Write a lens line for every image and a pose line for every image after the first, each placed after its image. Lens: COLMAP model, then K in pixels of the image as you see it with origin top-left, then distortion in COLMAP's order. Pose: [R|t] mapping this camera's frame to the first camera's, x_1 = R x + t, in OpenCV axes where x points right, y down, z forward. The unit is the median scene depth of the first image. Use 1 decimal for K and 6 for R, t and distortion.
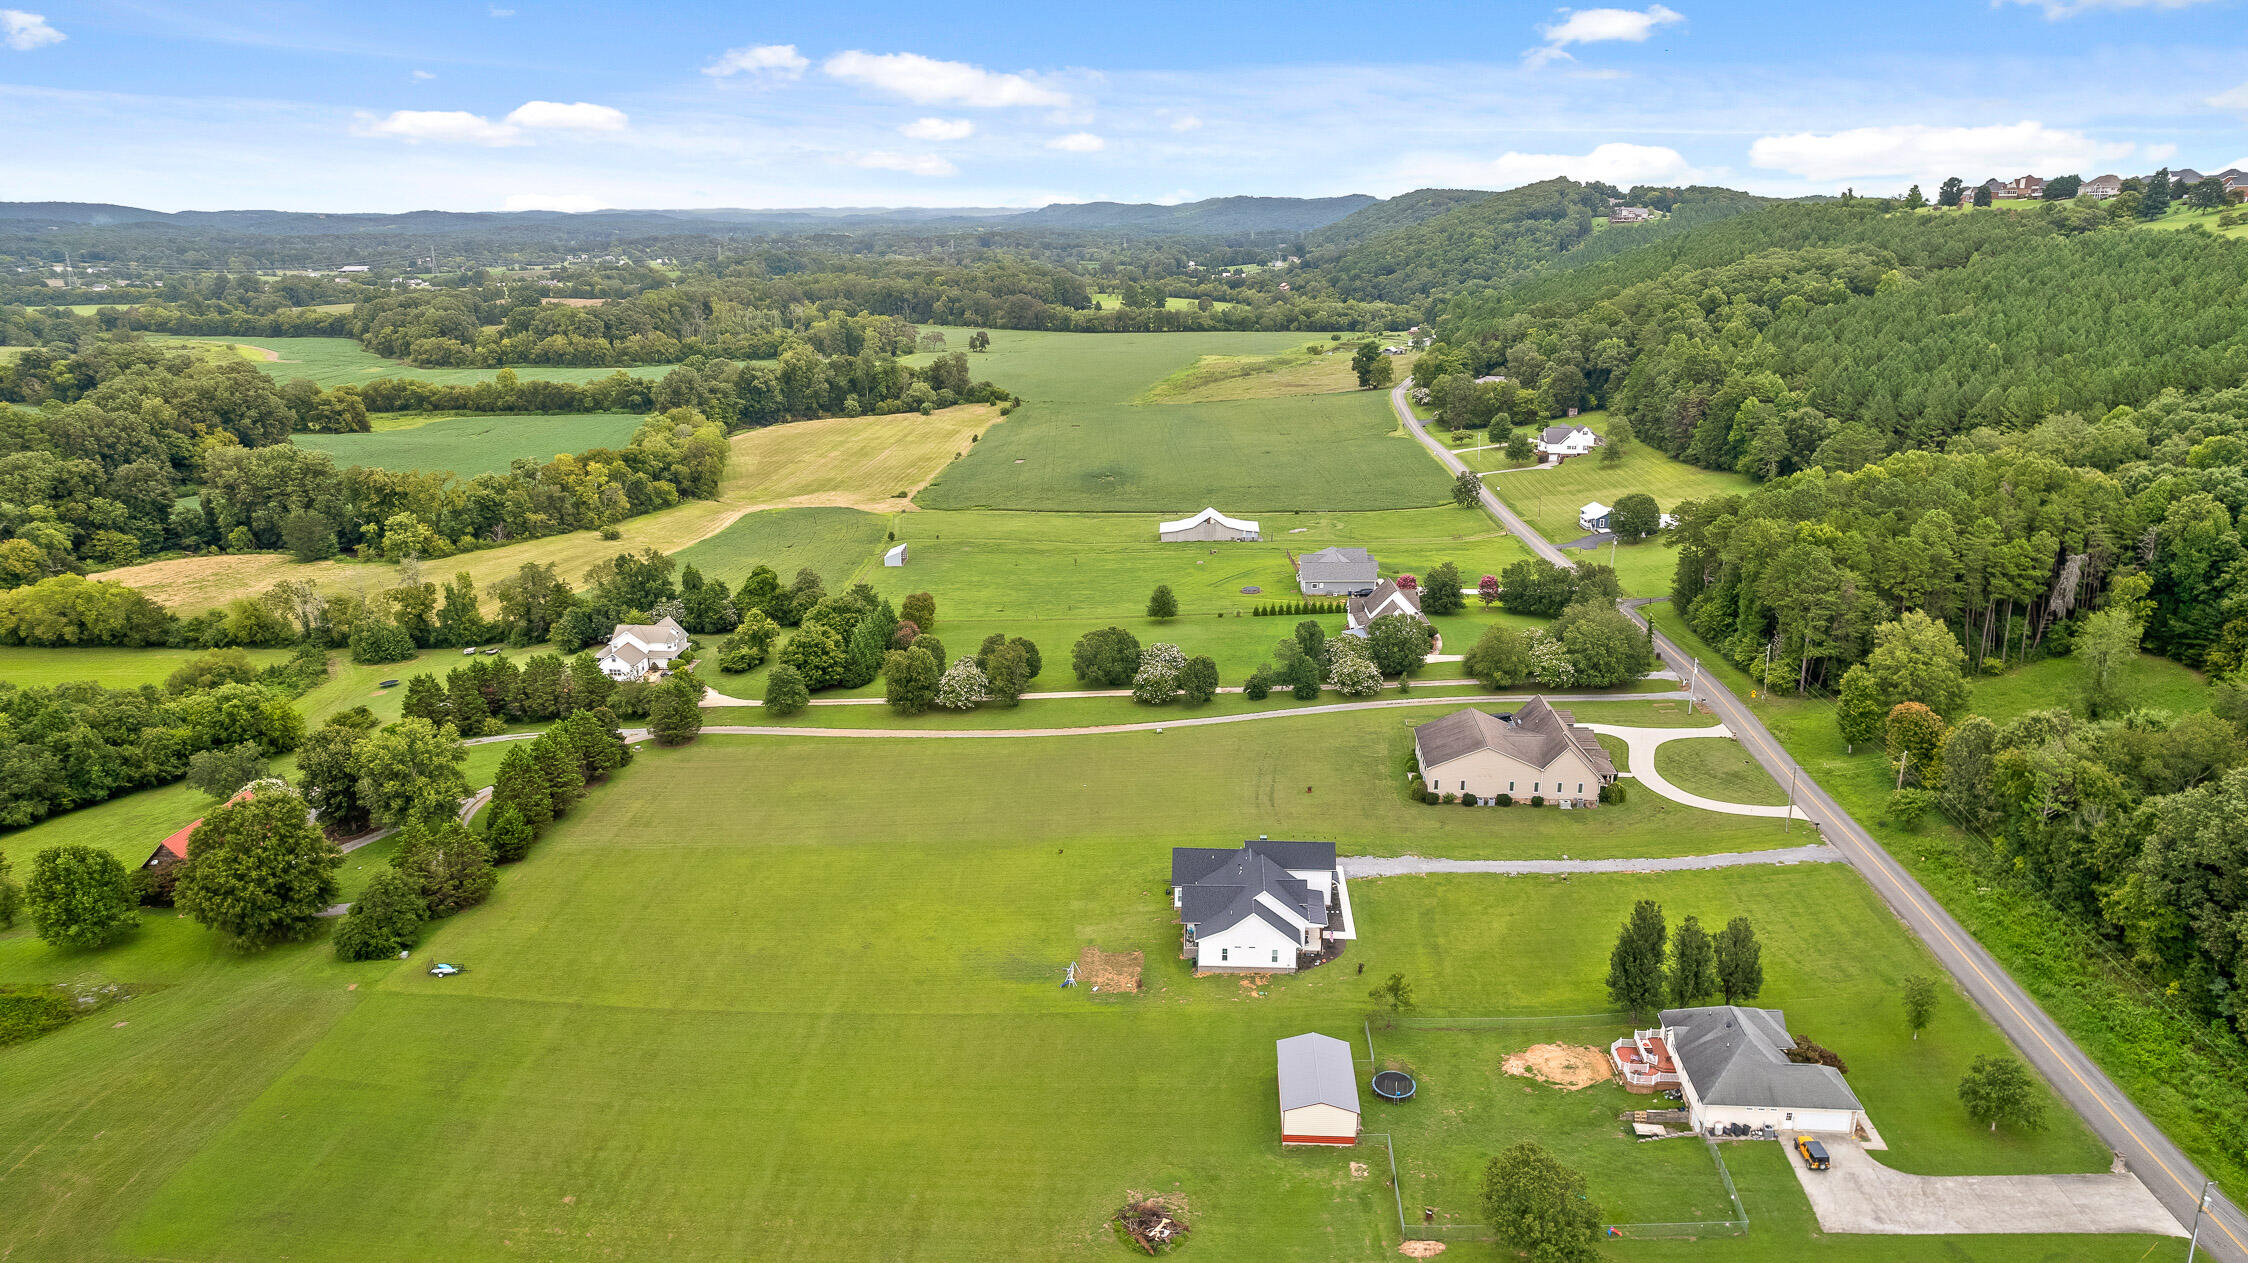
lens RADIAL K [[1433.4, 0, 1124.0], [0, 1433.4, 631.5], [0, 0, 1]] dist [-0.075566, 0.054772]
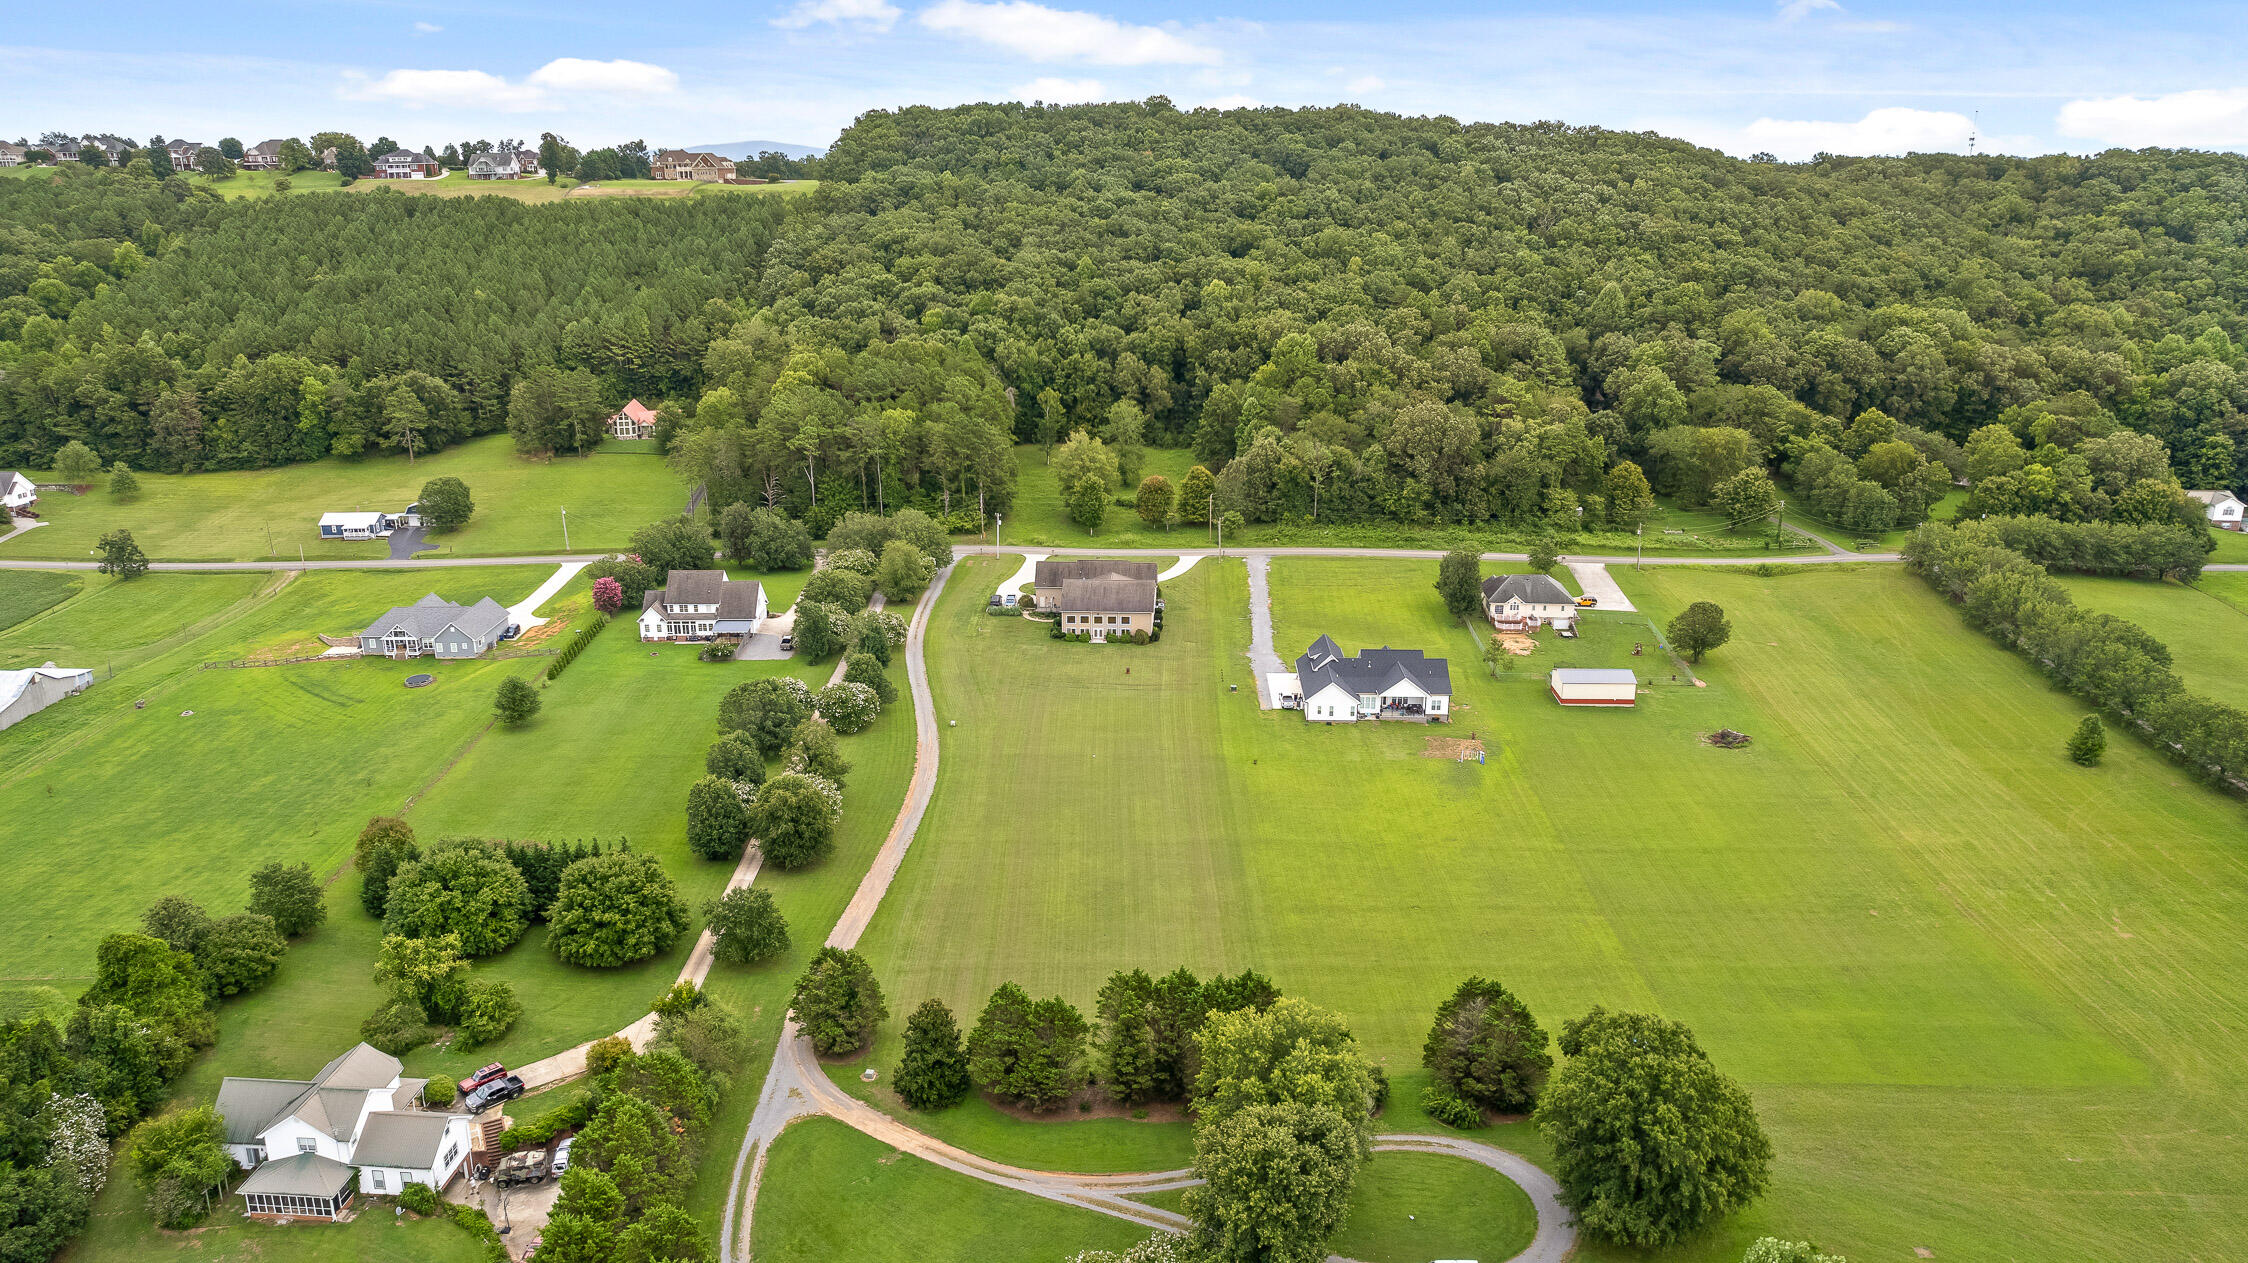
lens RADIAL K [[1483.2, 0, 1111.2], [0, 1483.2, 638.1], [0, 0, 1]] dist [-0.064276, 0.000128]
pose [[-0.021024, -0.294775, 0.955335, -0.515128], [0.286978, 0.913556, 0.288199, -0.133326], [-0.957706, 0.280219, 0.065387, 0.490540]]
